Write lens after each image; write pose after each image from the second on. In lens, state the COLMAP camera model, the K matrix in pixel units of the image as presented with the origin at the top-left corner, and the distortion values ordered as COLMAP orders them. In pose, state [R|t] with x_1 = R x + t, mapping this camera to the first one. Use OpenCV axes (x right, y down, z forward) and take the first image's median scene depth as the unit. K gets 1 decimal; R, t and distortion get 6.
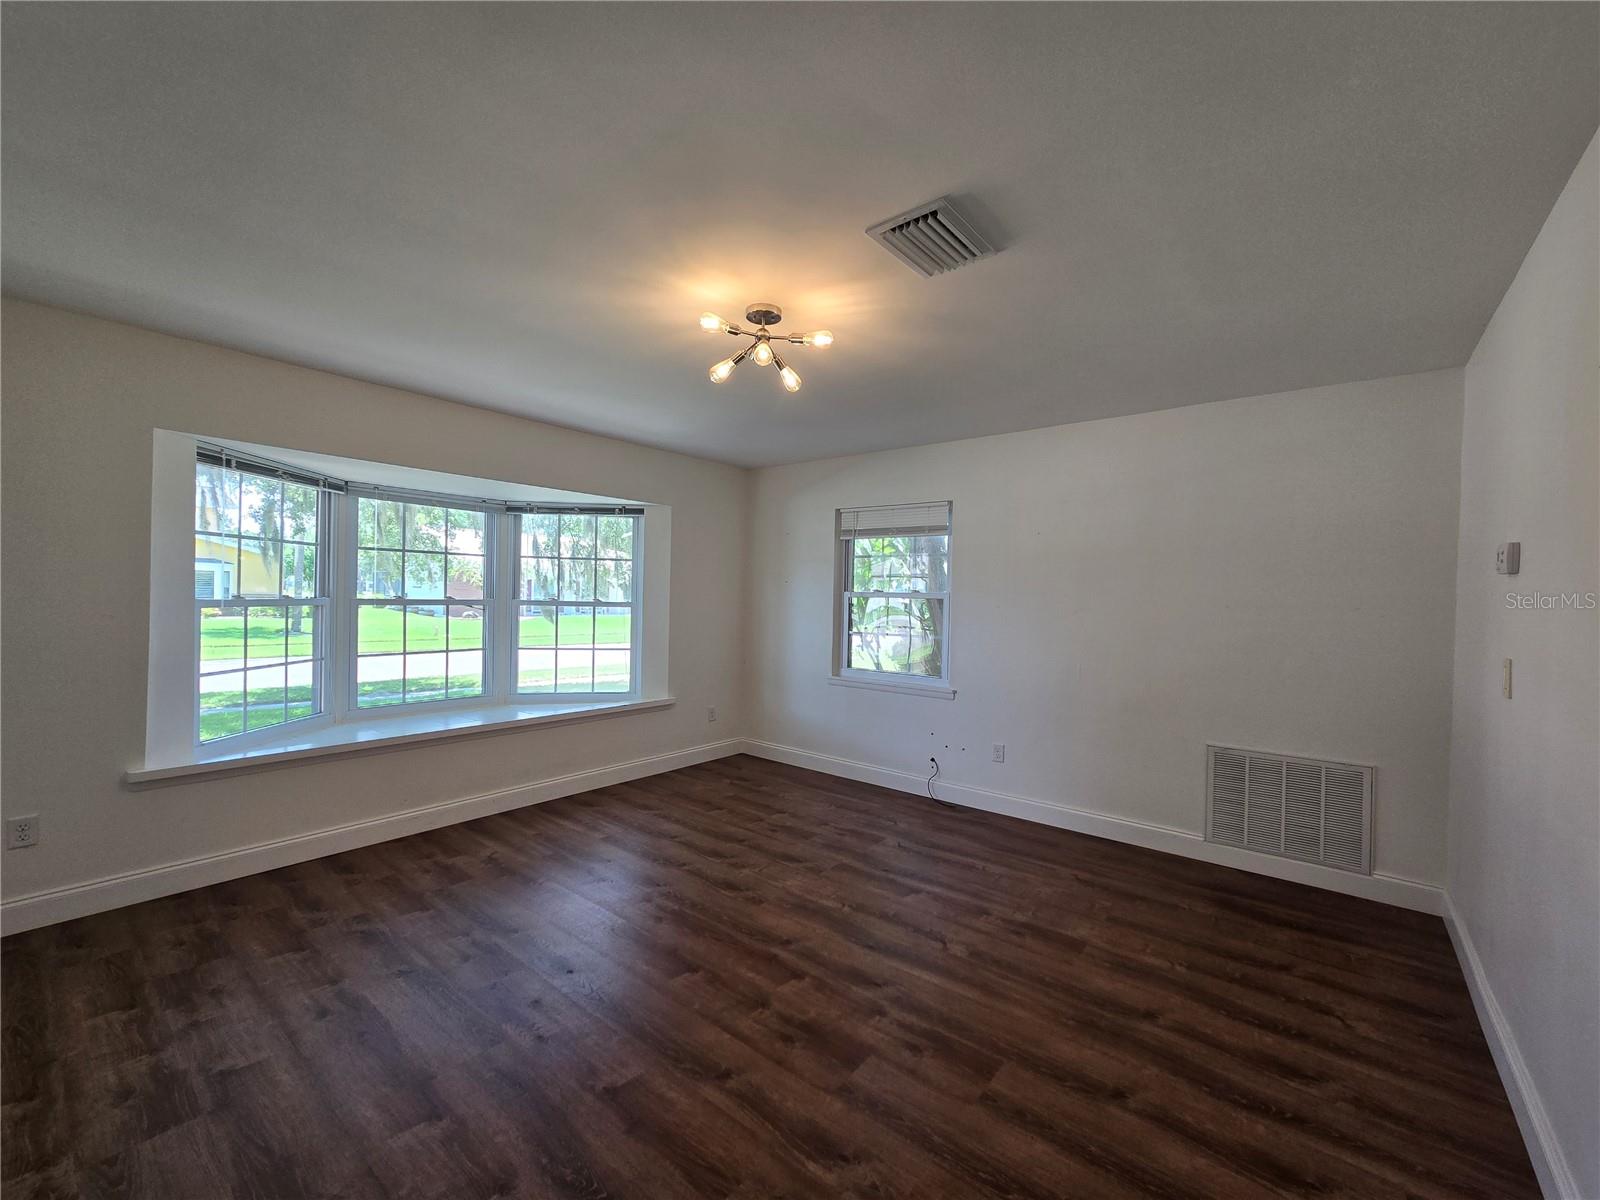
lens RADIAL K [[652.3, 0, 800.0], [0, 652.3, 600.0], [0, 0, 1]] dist [0.013717, 0.000208]
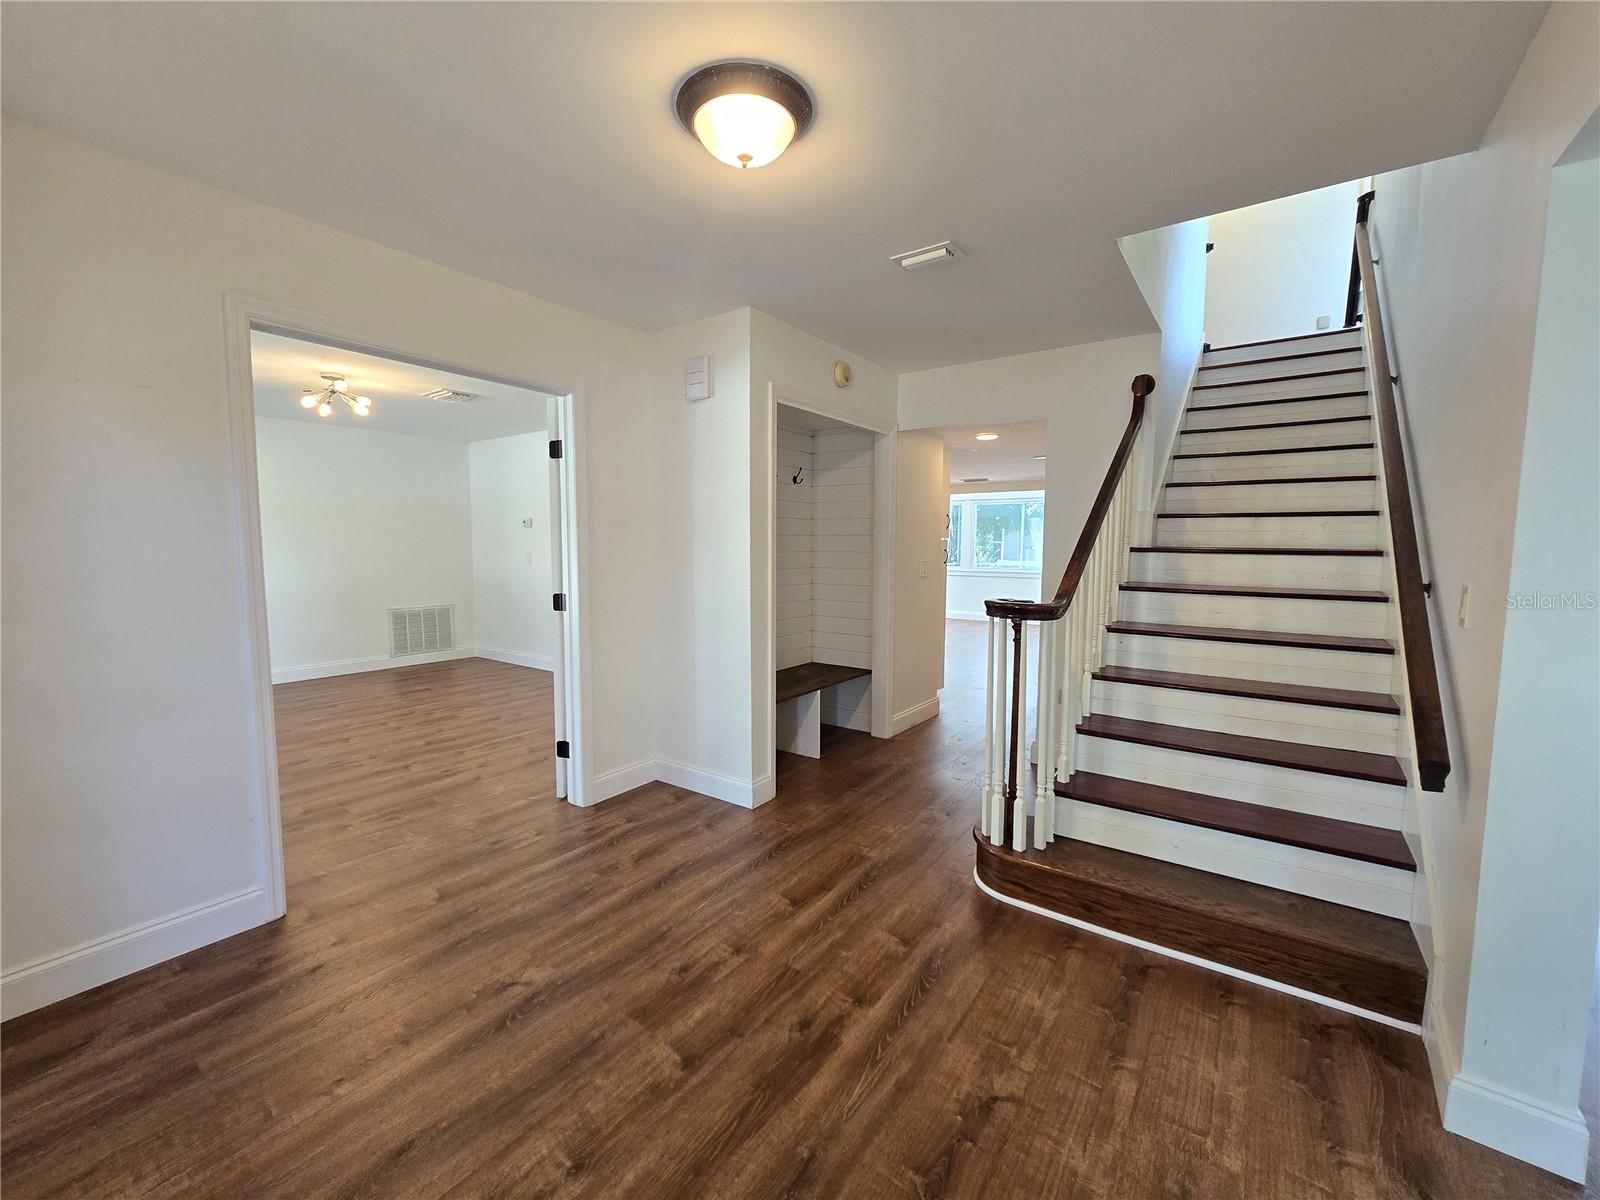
lens RADIAL K [[652.3, 0, 800.0], [0, 652.3, 600.0], [0, 0, 1]] dist [0.013717, 0.000208]
pose [[-0.070402, -0.108034, 0.991651, -2.545909], [-0.000754, 0.994123, 0.108250, -0.050480], [-0.997518, 0.006874, -0.070070, -0.202778]]
